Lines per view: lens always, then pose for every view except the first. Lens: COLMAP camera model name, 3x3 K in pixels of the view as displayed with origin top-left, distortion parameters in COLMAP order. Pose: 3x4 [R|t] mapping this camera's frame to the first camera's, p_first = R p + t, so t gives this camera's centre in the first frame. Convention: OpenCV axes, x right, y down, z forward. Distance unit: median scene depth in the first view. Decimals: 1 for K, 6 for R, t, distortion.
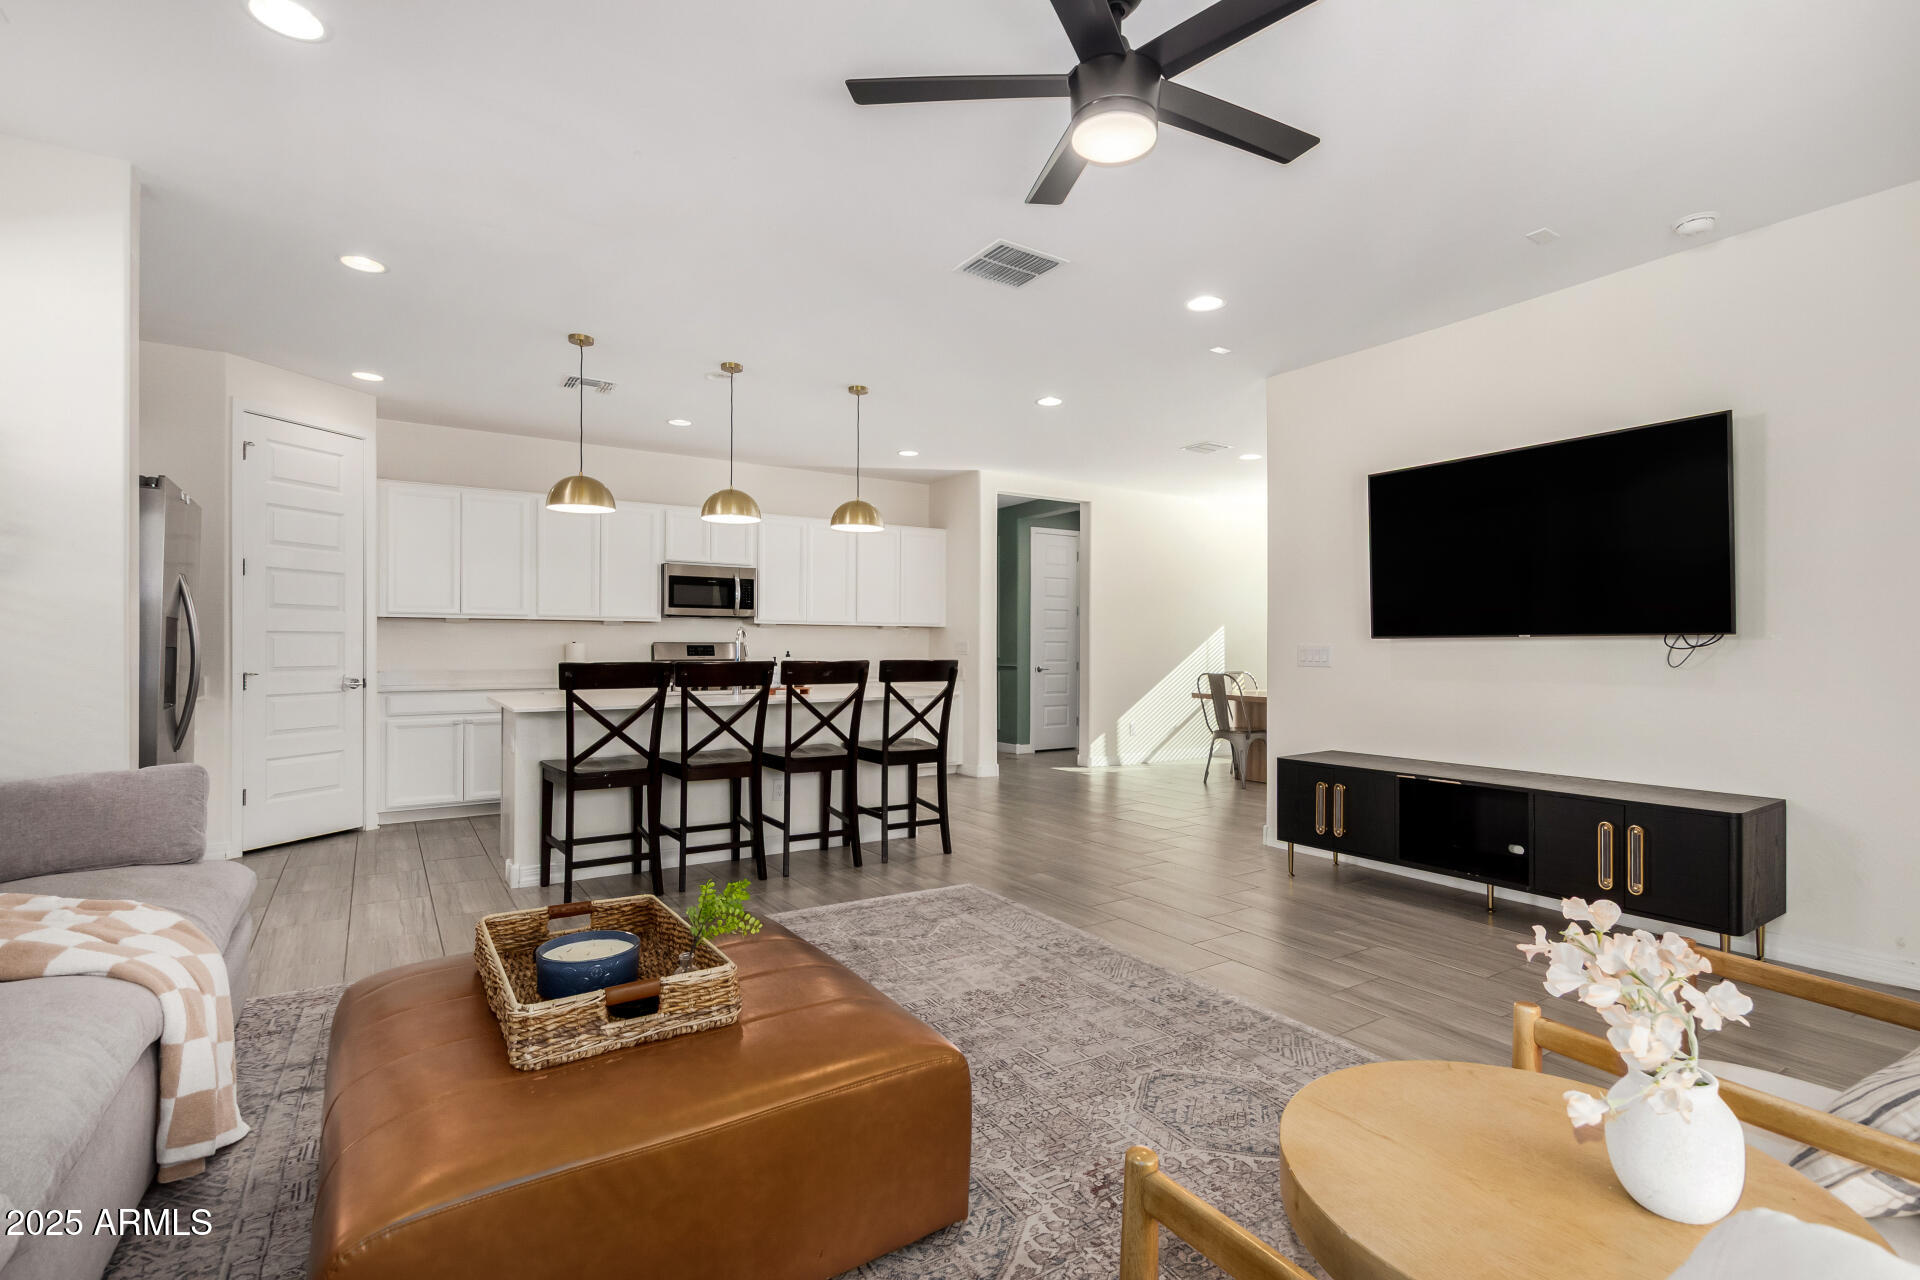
lens RADIAL K [[902.6, 0, 966.1], [0, 902.6, 647.0], [0, 0, 1]] dist [0.002360, -0.000902]
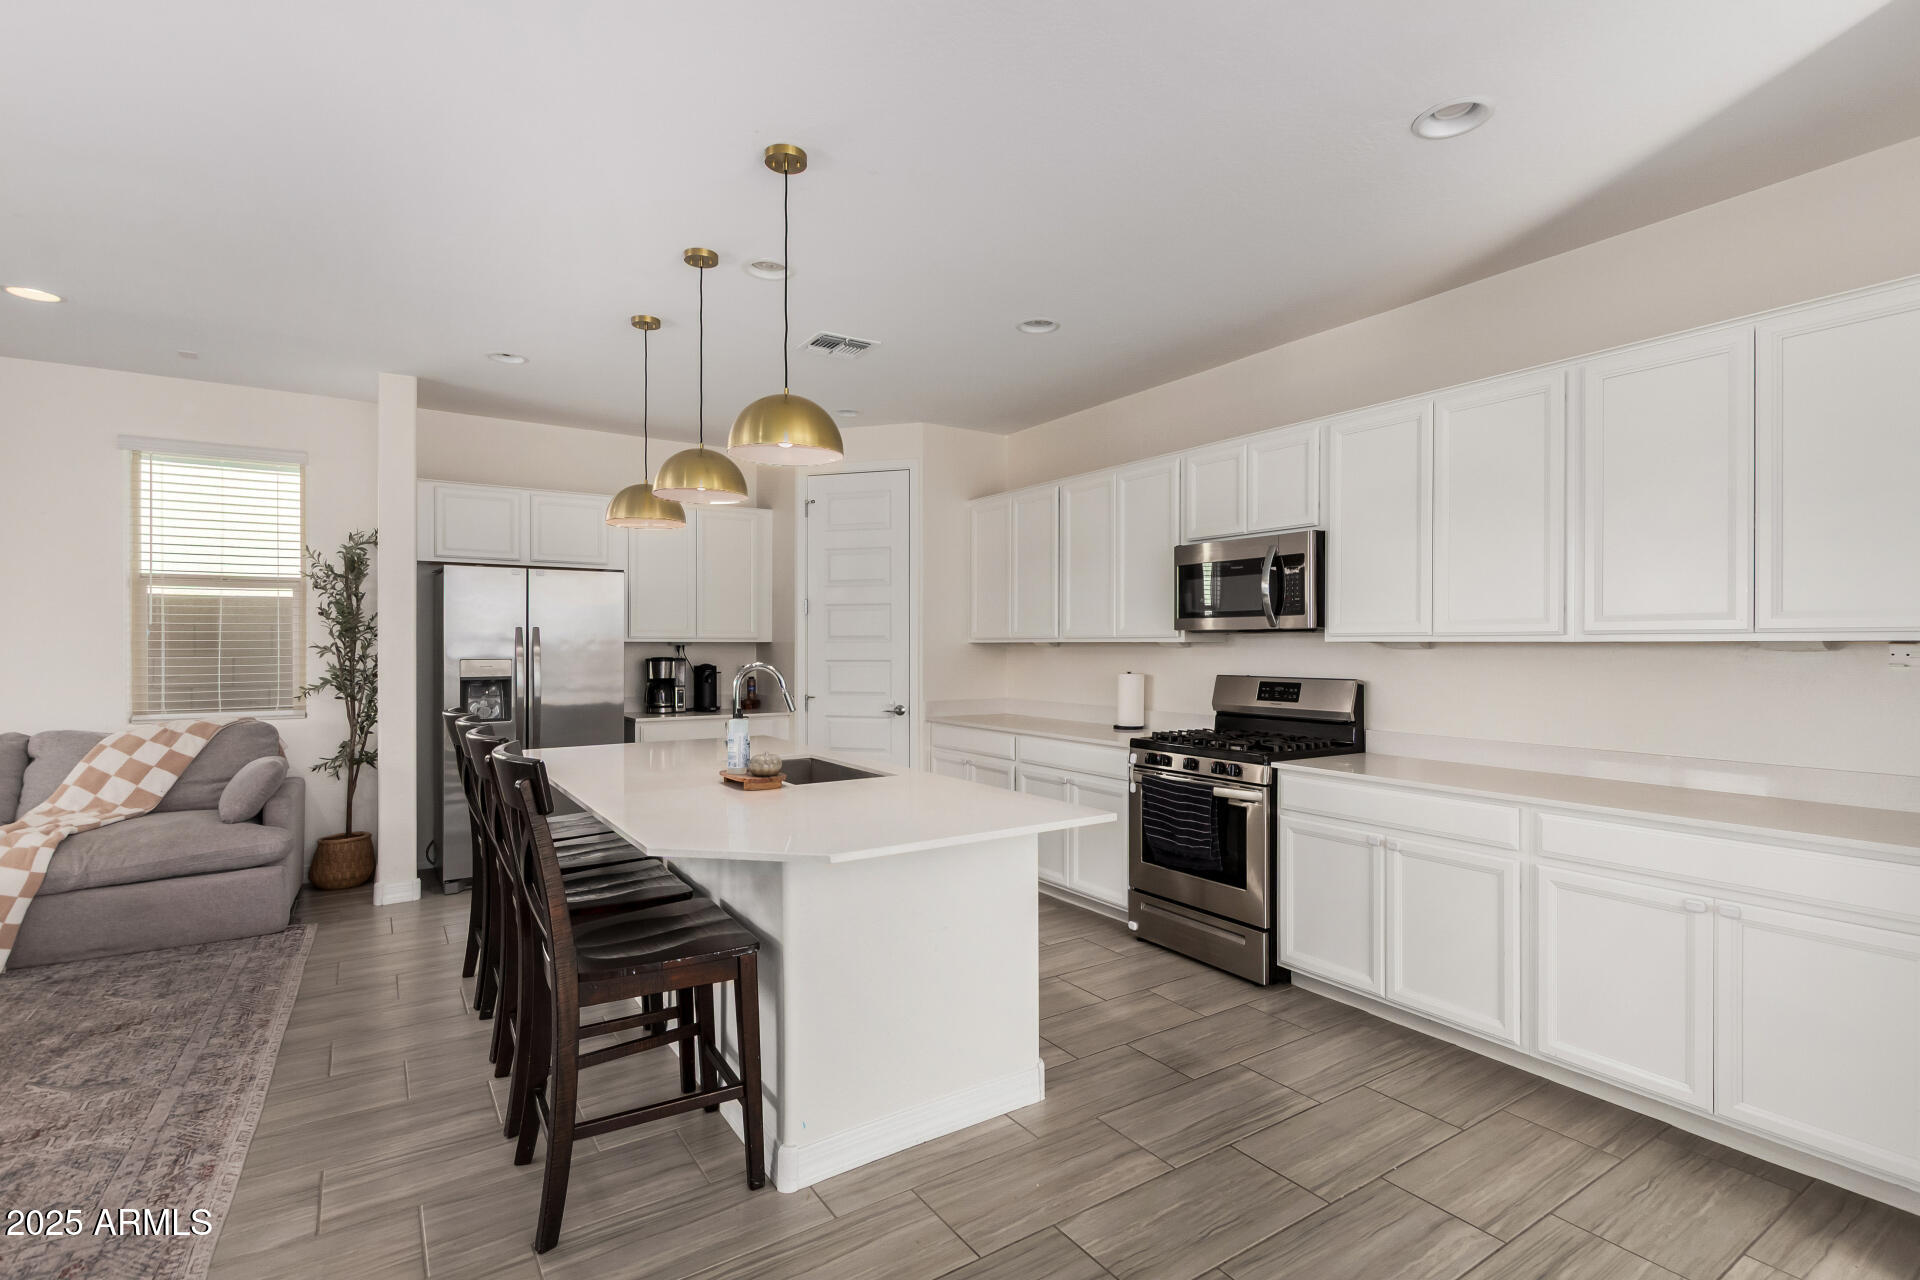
lens RADIAL K [[902.6, 0, 966.1], [0, 902.6, 647.0], [0, 0, 1]] dist [0.002360, -0.000902]
pose [[0.003490, -0.000827, -0.999994, 0.353706], [0.001687, 0.999998, -0.000821, -0.032381], [0.999992, -0.001684, 0.003491, 1.111156]]
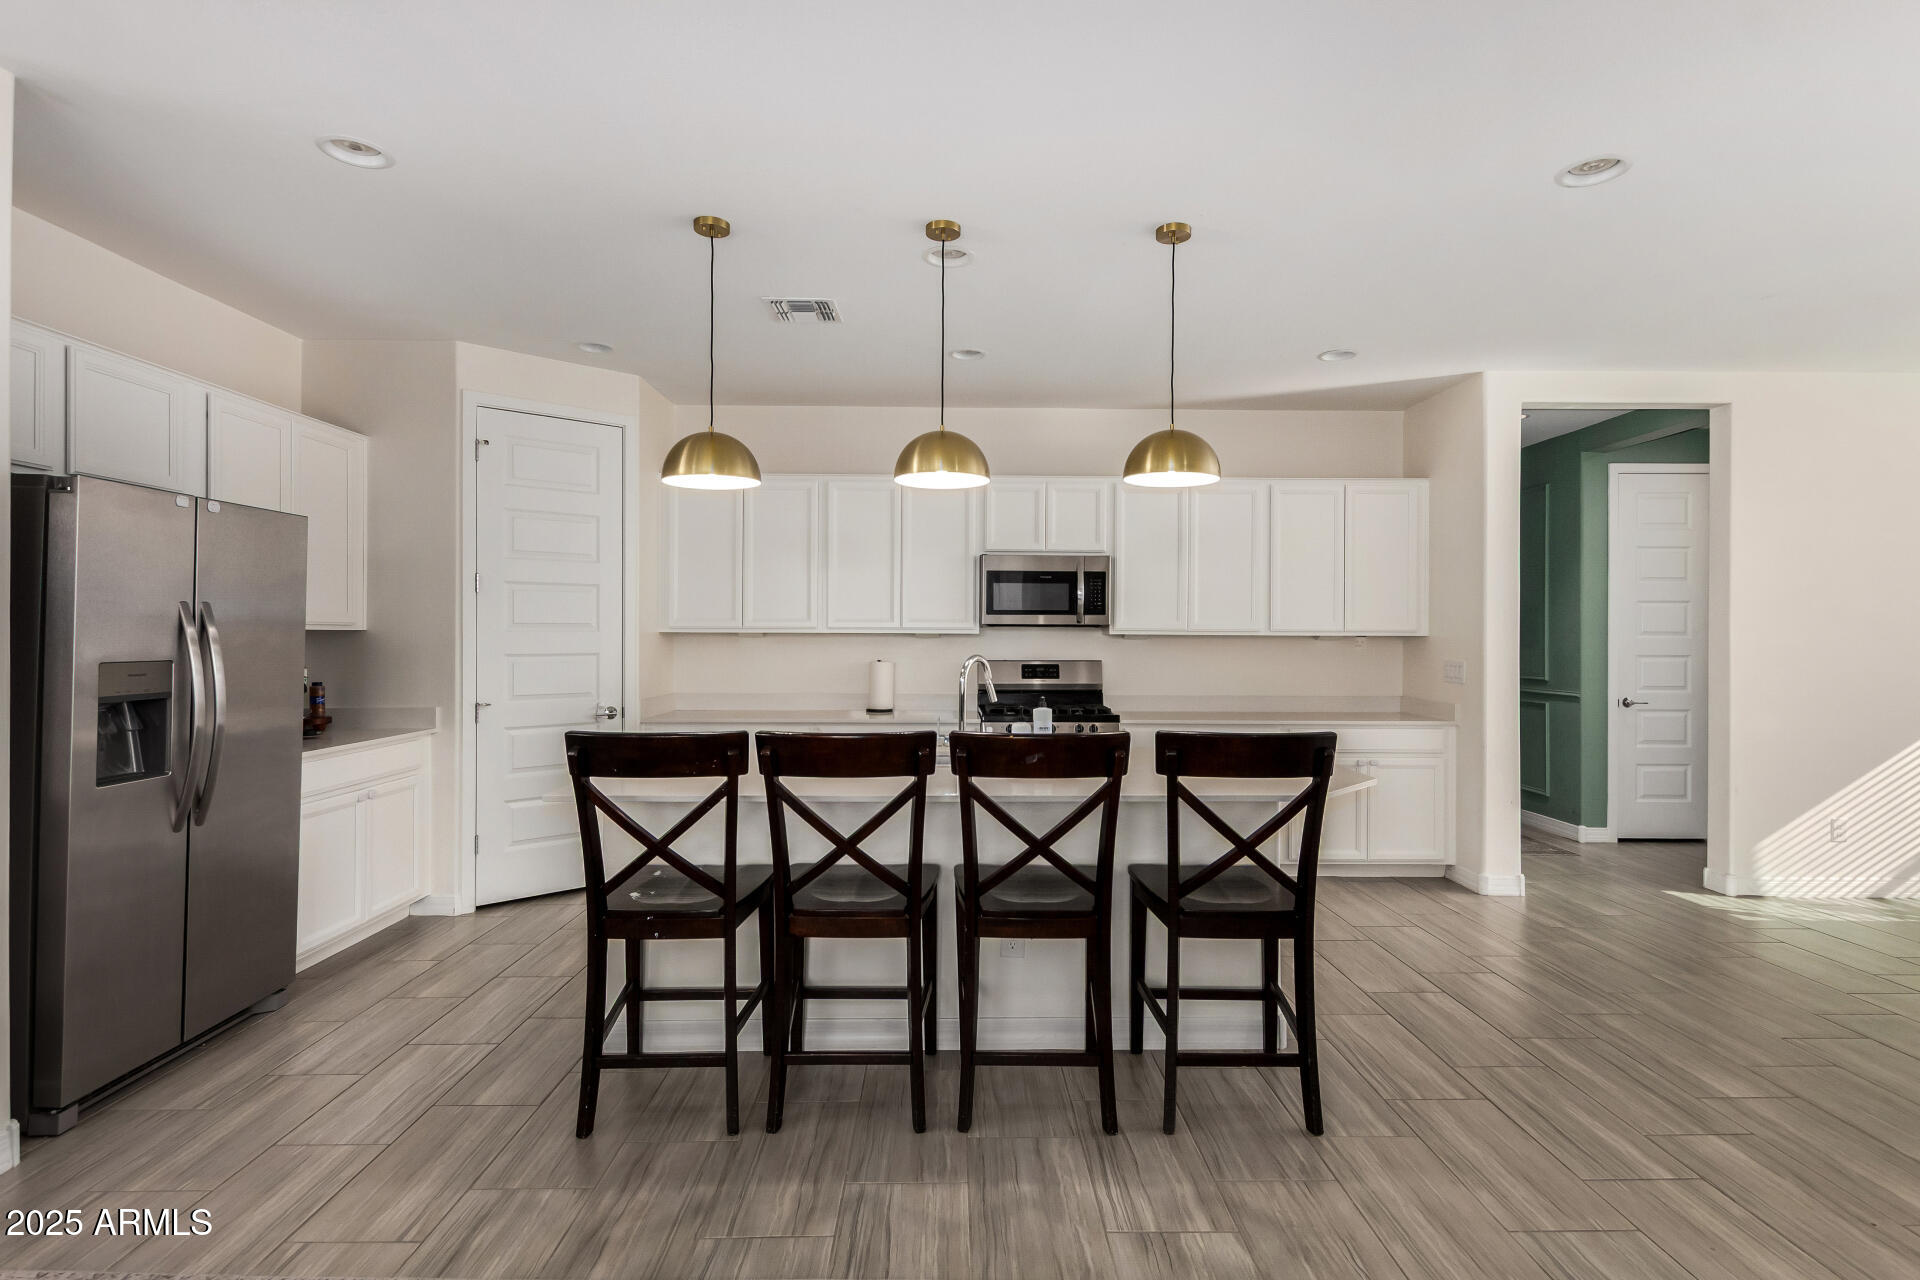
lens RADIAL K [[943.9, 0, 962.5], [0, 943.9, 633.9], [0, 0, 1]] dist [0.014212, 0.000155]
pose [[0.844931, 0.000113, -0.534876, 0.085896], [-0.001194, 0.999998, -0.001674, -0.034879], [0.534875, 0.002053, 0.844929, 0.440258]]
